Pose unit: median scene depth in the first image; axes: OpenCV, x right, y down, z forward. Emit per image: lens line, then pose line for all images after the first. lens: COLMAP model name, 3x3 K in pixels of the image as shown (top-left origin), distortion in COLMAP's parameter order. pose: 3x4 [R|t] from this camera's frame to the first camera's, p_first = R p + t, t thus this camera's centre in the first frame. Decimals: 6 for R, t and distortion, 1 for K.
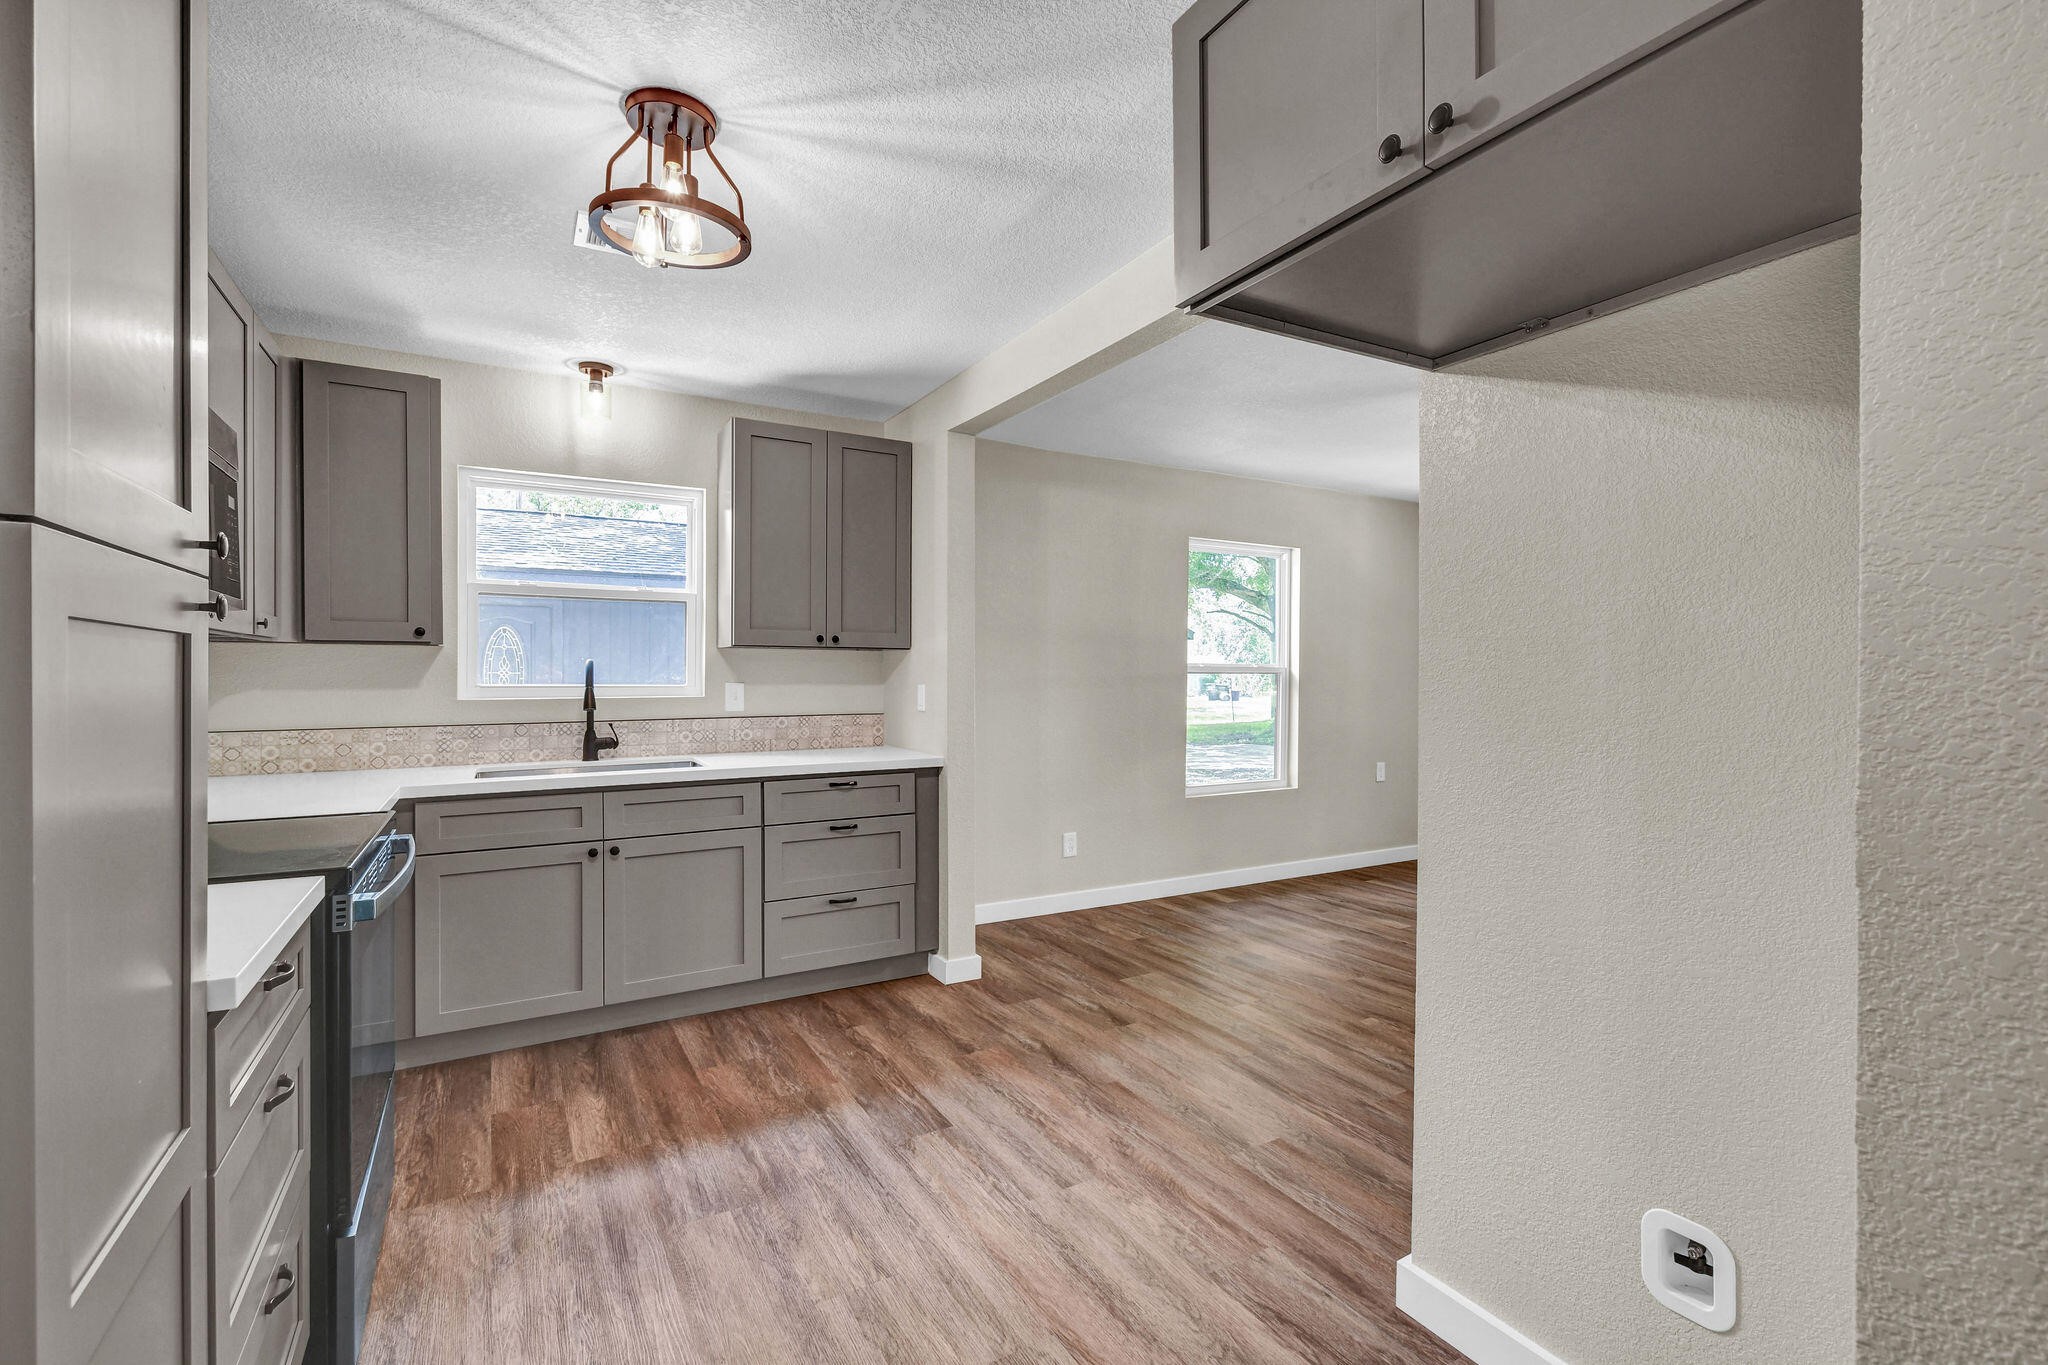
lens RADIAL K [[906.4, 0, 1033.4], [0, 906.4, 680.7], [0, 0, 1]] dist [0.003515, -0.002880]
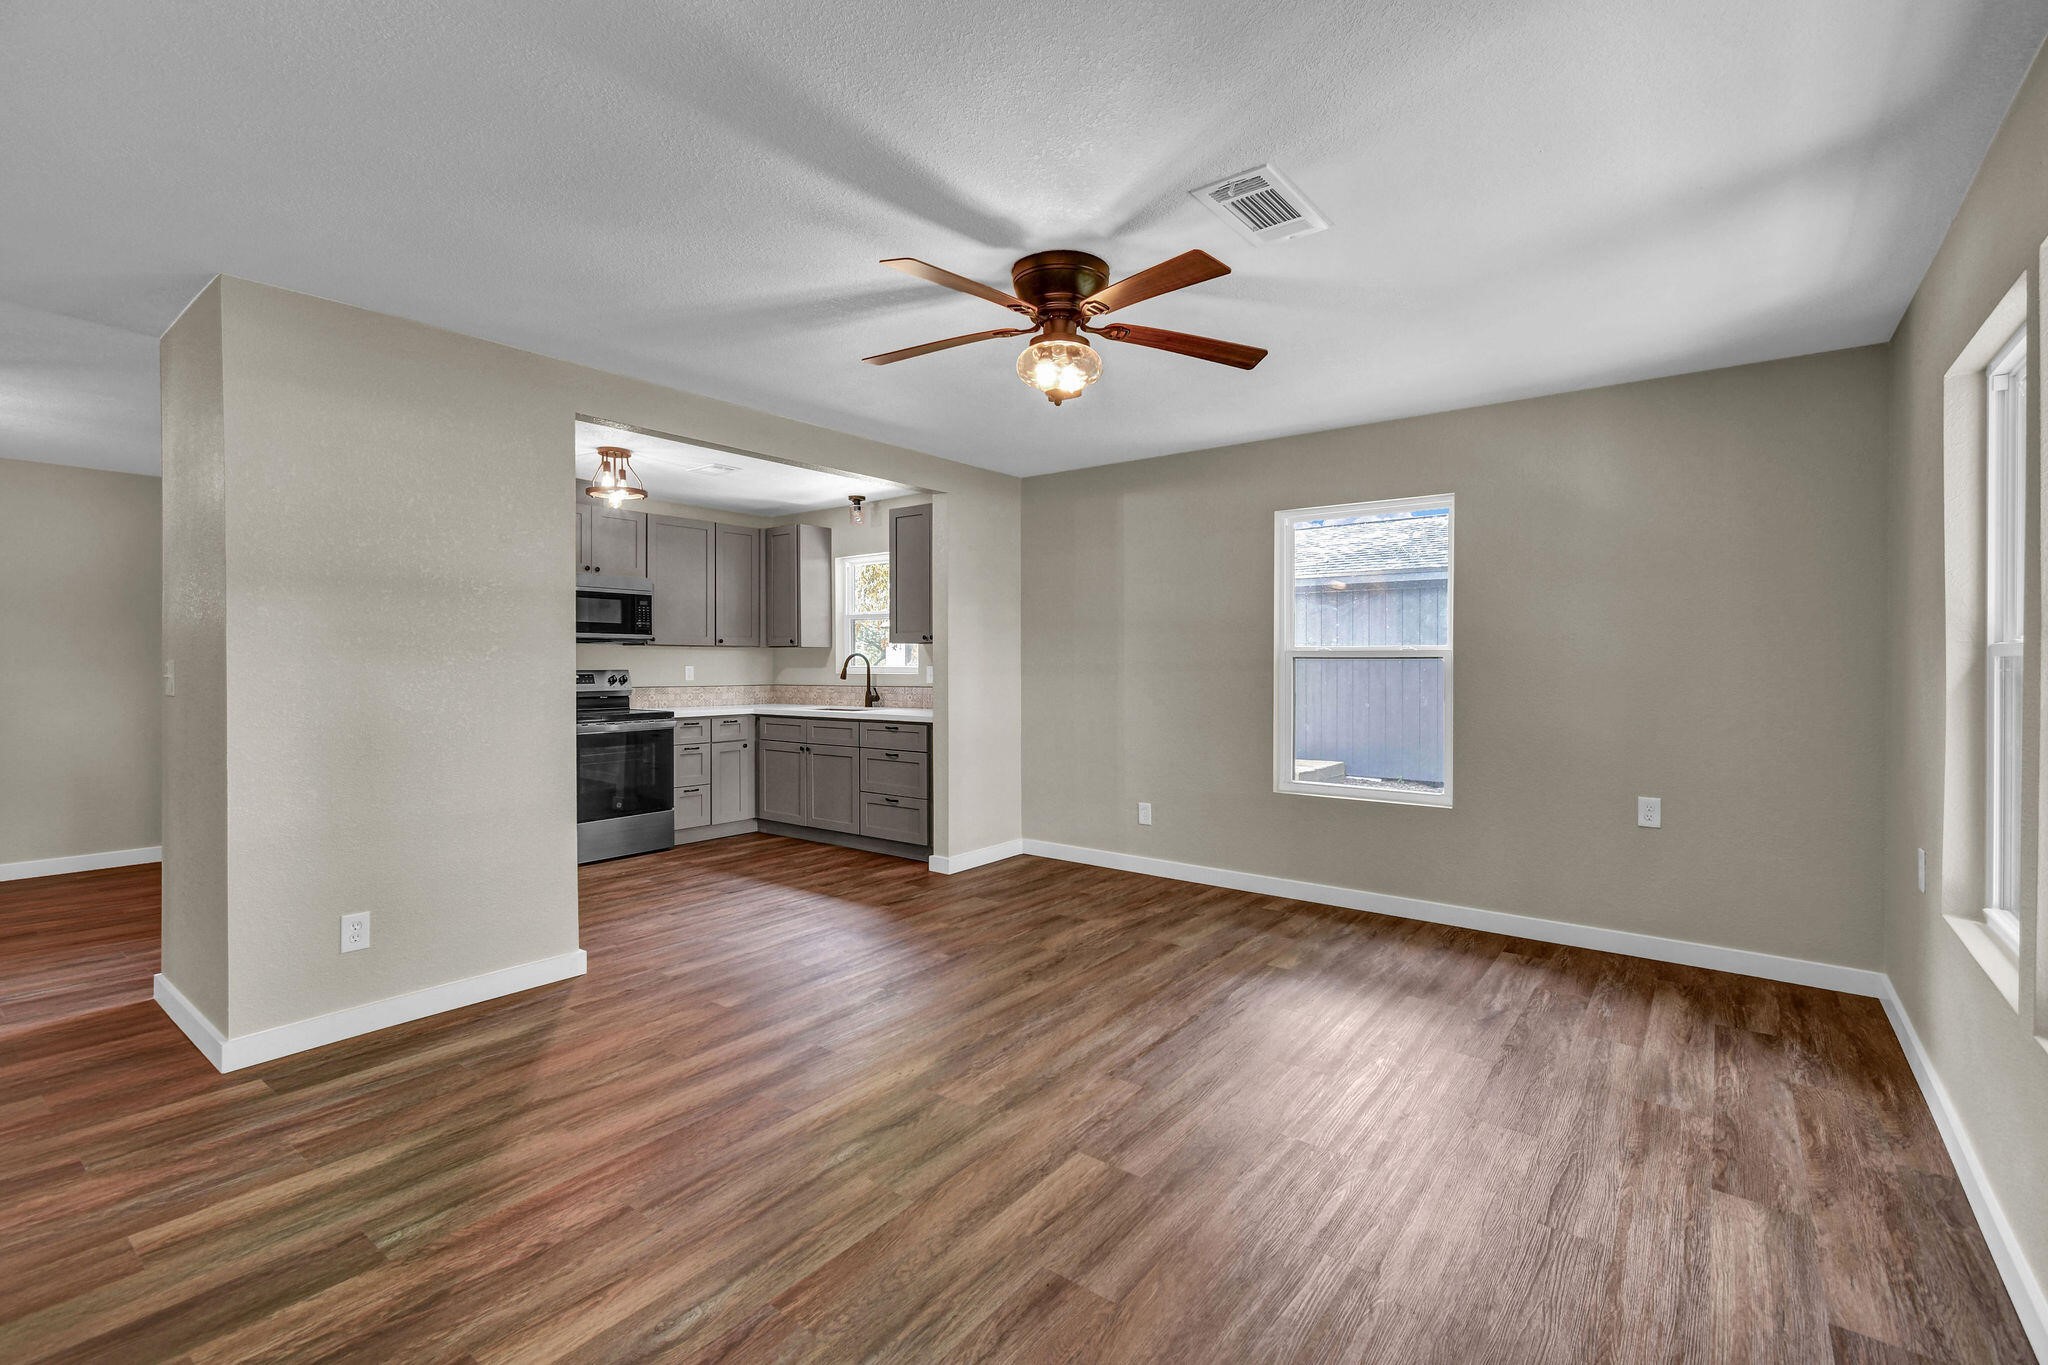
lens RADIAL K [[906.4, 0, 1012.0], [0, 906.4, 656.2], [0, 0, 1]] dist [0.003515, -0.002880]
pose [[0.361966, -0.005847, -0.932173, 1.403347], [-0.005999, 0.999945, -0.008602, -0.002458], [0.932172, 0.008706, 0.361911, 0.614822]]
